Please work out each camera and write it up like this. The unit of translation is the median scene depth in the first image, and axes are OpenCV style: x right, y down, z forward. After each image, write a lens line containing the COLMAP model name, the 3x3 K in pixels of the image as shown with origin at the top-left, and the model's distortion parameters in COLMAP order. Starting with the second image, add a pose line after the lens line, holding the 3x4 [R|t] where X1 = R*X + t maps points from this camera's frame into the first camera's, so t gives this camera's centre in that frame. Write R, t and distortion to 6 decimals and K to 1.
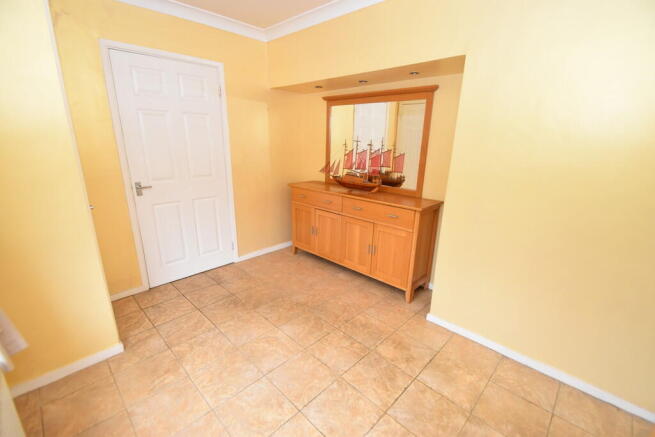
lens RADIAL K [[287.0, 0, 328.6], [0, 287.0, 218.1], [0, 0, 1]] dist [0.001864, -0.000008]
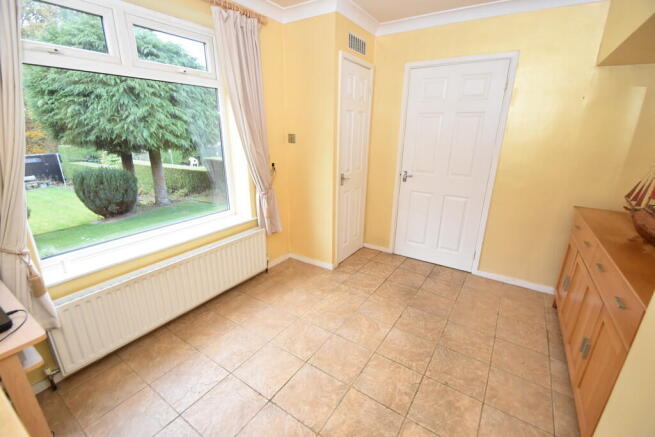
lens RADIAL K [[287.0, 0, 328.2], [0, 287.0, 221.4], [0, 0, 1]] dist [0.001864, -0.000008]
pose [[0.185928, 0.280091, -0.941796, 0.575358], [-0.274249, 0.935209, 0.223990, -0.114018], [0.943514, 0.216641, 0.250696, 0.427772]]
